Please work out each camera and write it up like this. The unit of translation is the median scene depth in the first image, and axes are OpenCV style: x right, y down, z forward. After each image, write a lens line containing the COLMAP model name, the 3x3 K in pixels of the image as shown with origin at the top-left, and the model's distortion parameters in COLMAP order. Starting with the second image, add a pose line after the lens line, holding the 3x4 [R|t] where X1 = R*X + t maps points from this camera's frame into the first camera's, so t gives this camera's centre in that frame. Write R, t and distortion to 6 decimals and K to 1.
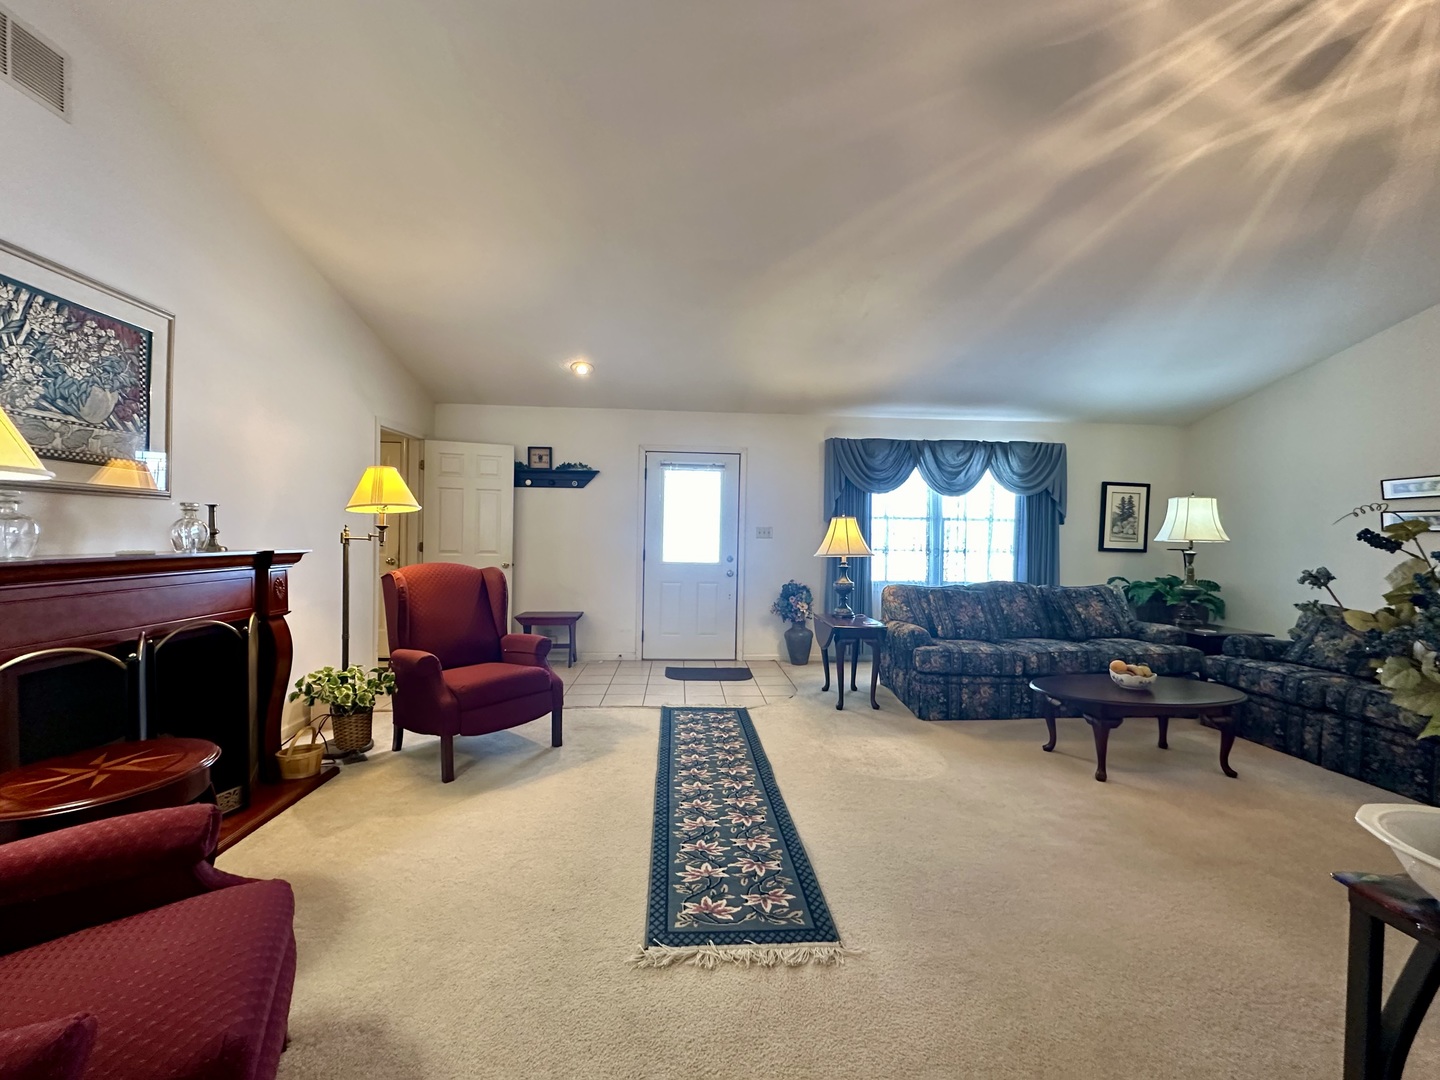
lens RADIAL K [[571.4, 0, 714.7], [0, 571.4, 543.7], [0, 0, 1]] dist [-0.004249, -0.000484]
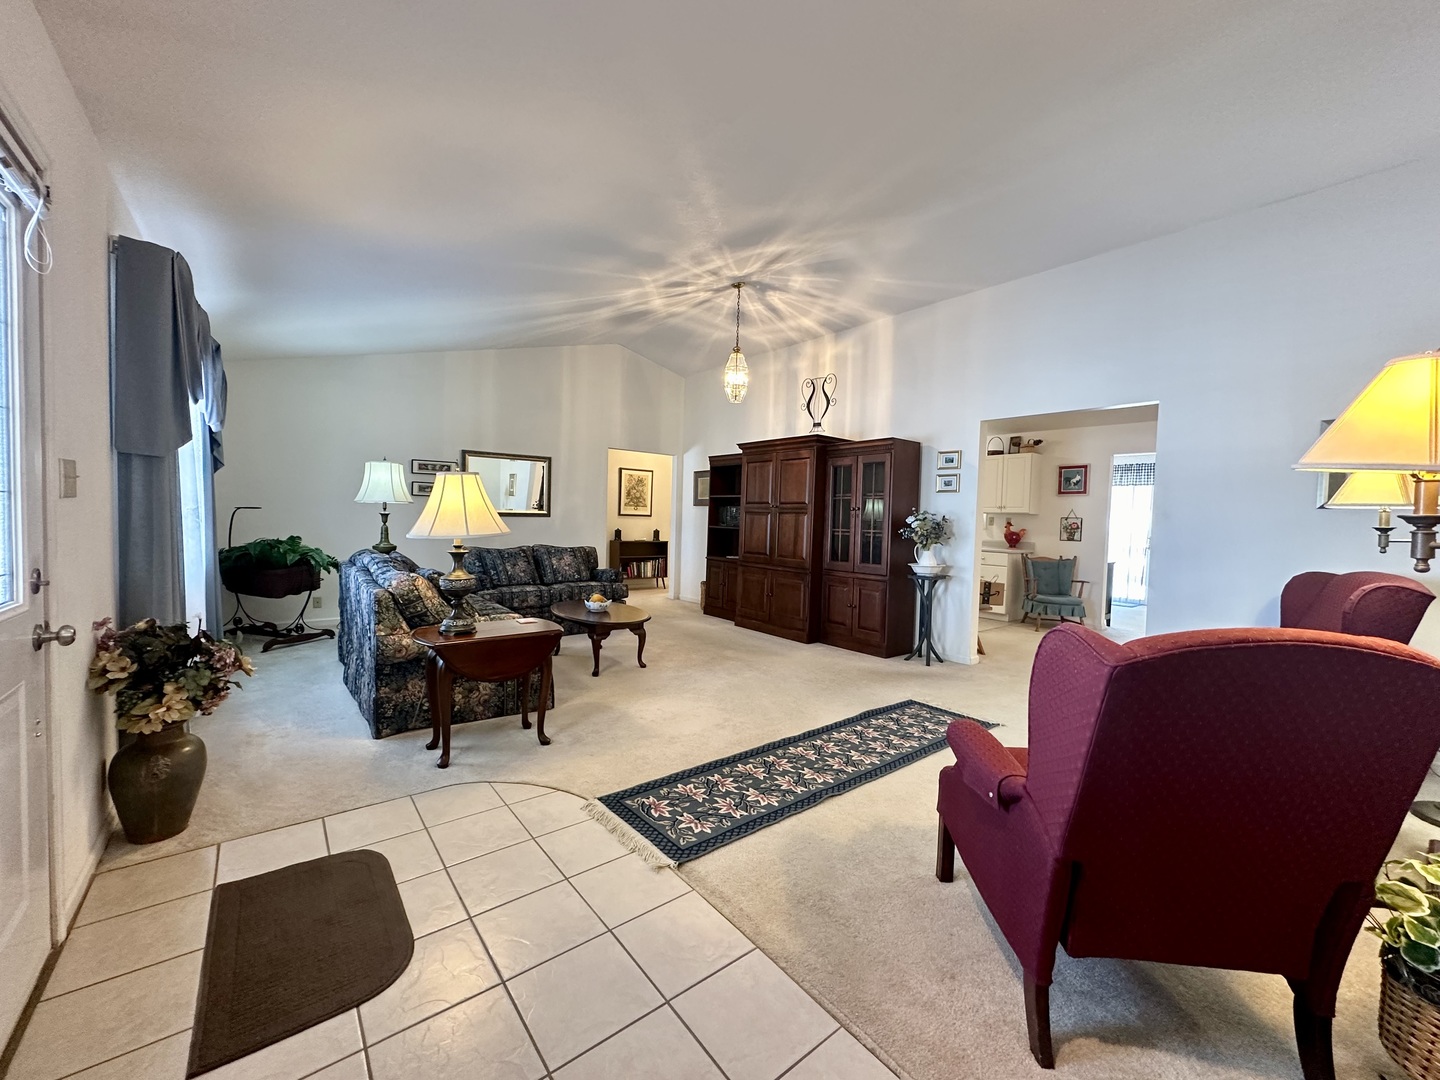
lens RADIAL K [[571.4, 0, 721.7], [0, 571.4, 545.0], [0, 0, 1]] dist [-0.004249, -0.000484]
pose [[-0.575048, -0.075034, 0.814672, -0.365455], [-0.027694, 0.997000, 0.072278, -0.016401], [-0.817651, 0.019001, -0.575401, 0.928465]]
